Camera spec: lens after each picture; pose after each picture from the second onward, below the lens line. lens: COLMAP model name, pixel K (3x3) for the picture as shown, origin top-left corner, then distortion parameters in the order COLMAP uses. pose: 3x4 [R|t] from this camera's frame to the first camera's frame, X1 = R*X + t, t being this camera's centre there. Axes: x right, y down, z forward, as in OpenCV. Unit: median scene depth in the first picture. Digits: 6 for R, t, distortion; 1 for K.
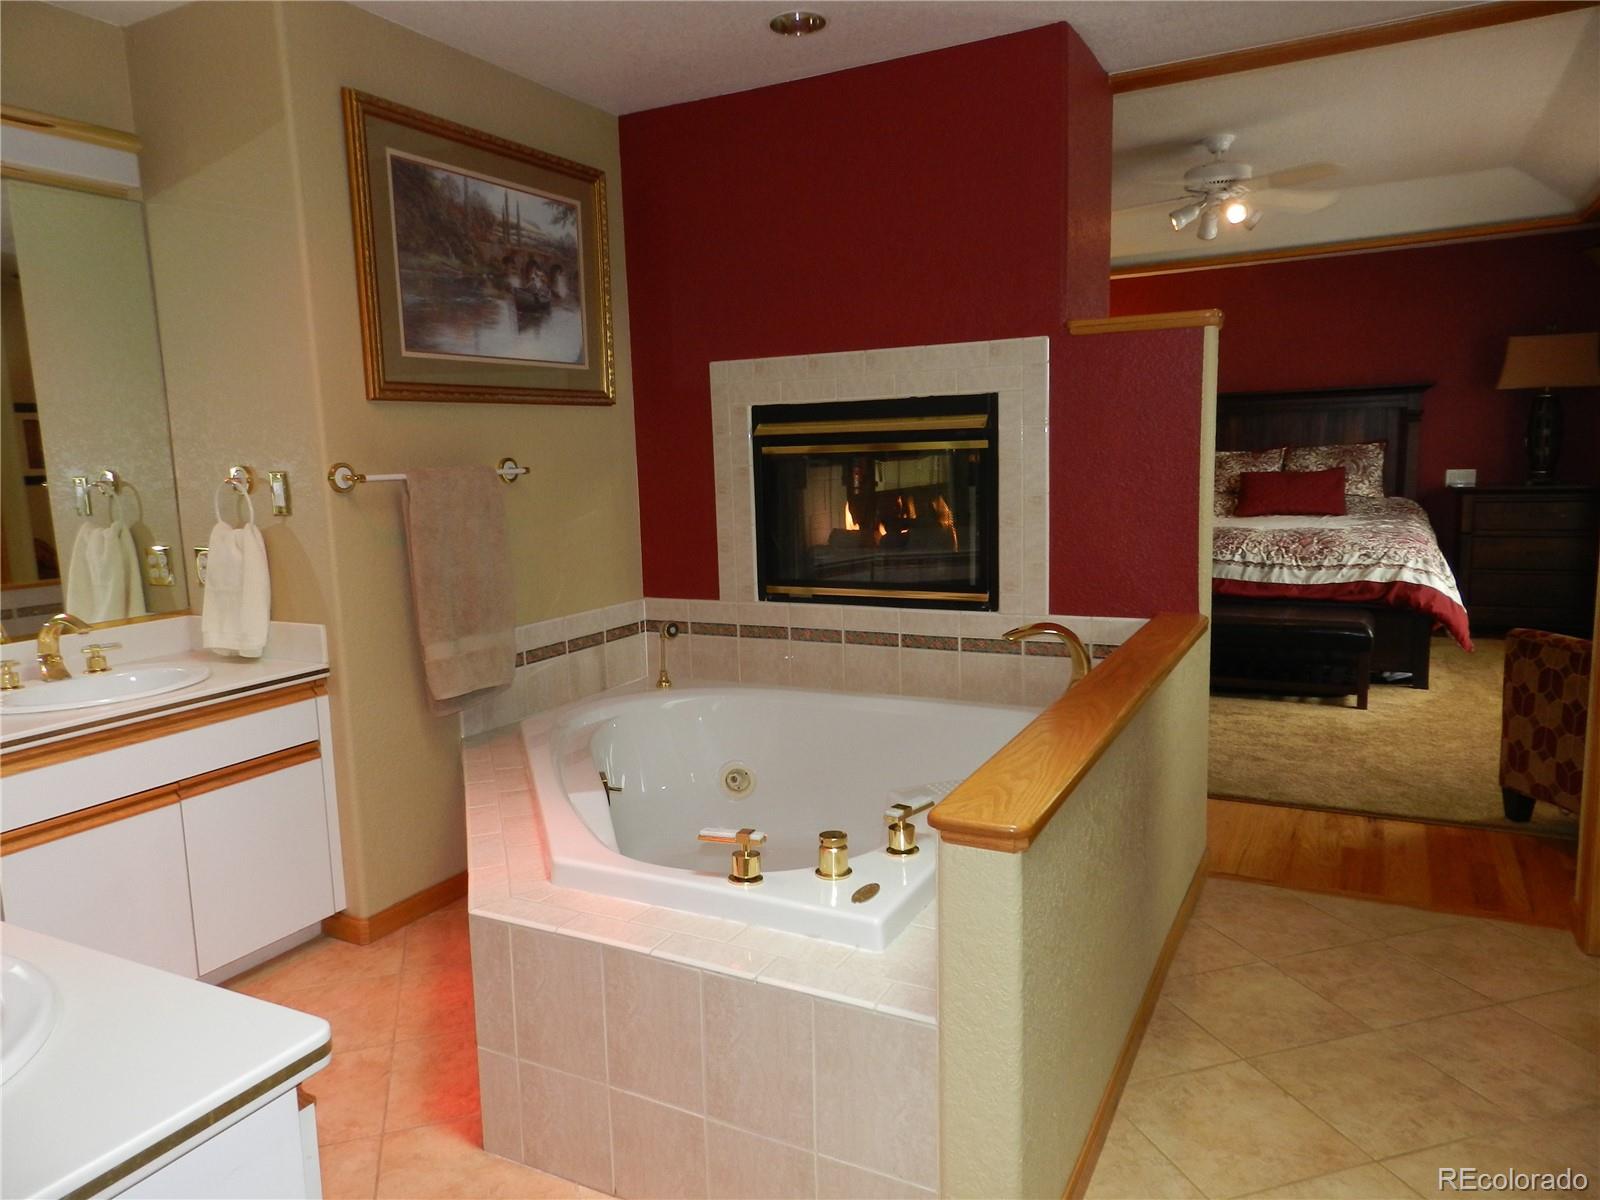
lens RADIAL K [[1093.8, 0, 797.6], [0, 1093.8, 595.5], [0, 0, 1]] dist [0.022607, -0.003272]
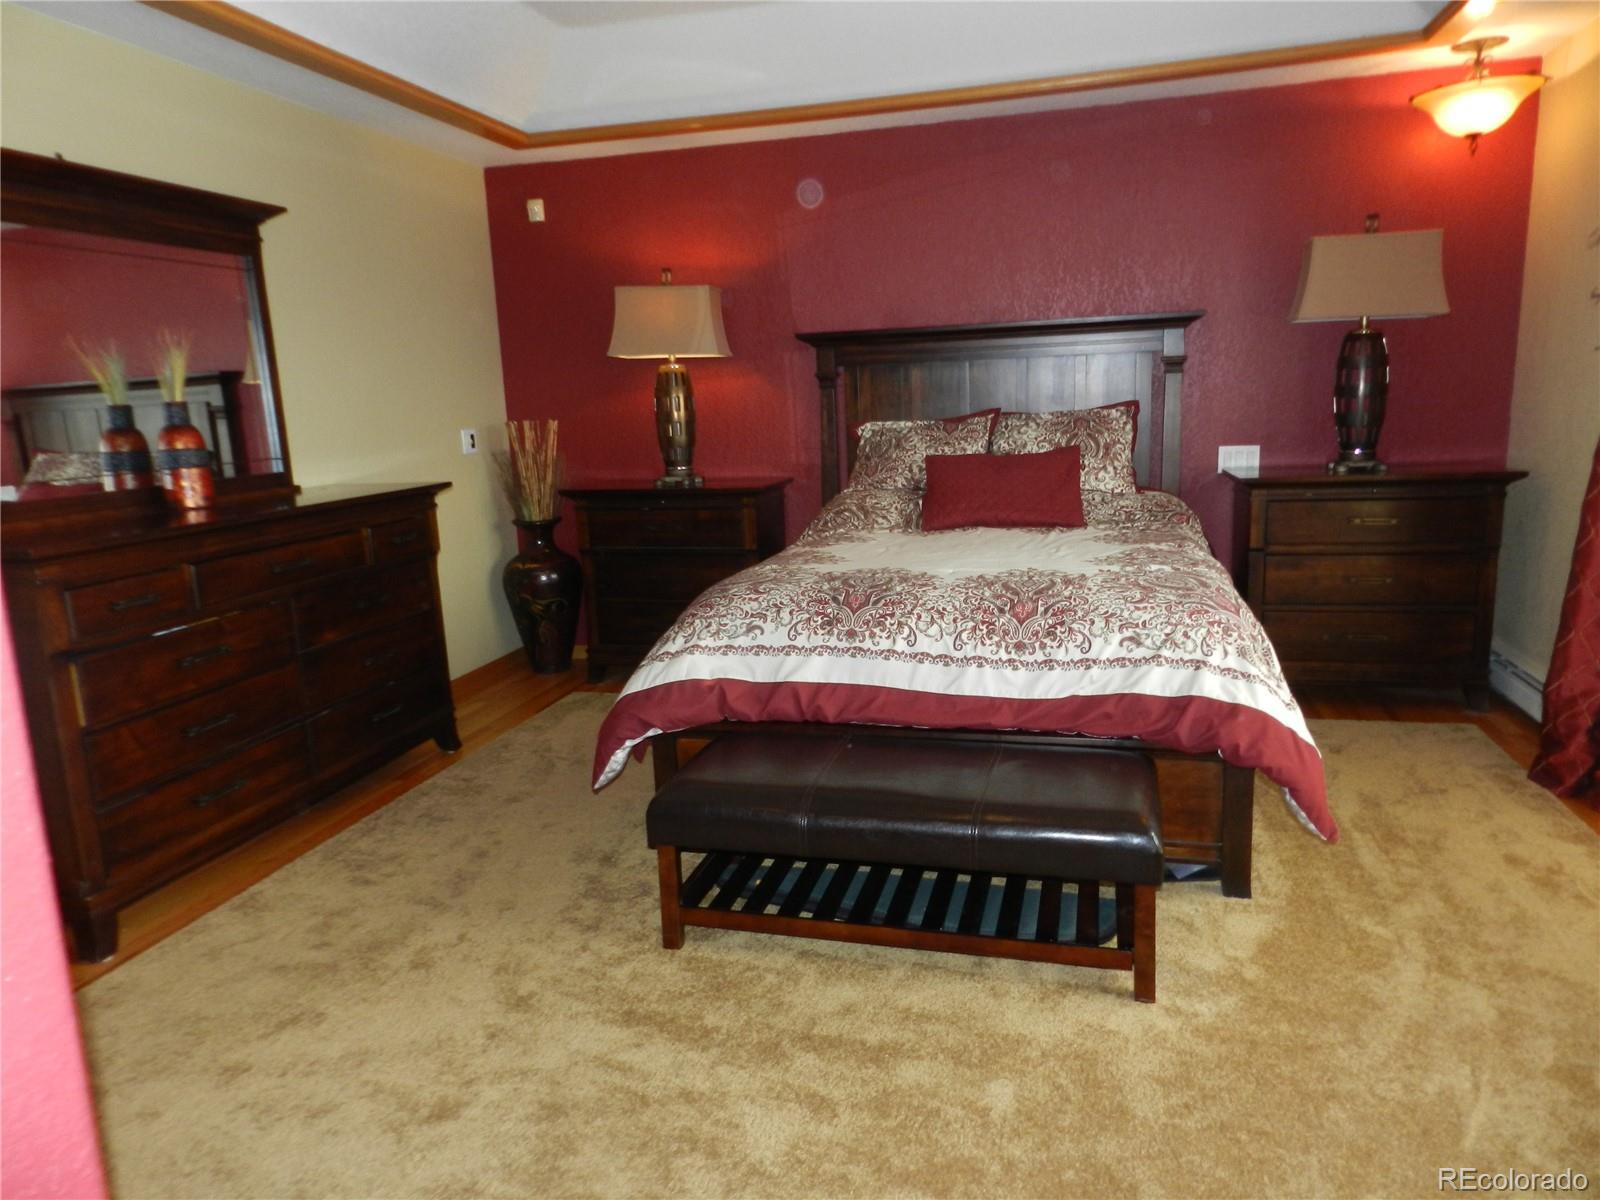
lens RADIAL K [[1093.8, 0, 797.6], [0, 1093.8, 595.5], [0, 0, 1]] dist [0.022607, -0.003272]
pose [[0.974251, -0.050380, 0.219766, 0.245174], [0.040396, 0.997947, 0.049692, -0.085568], [-0.221818, -0.039534, 0.974286, 0.520347]]
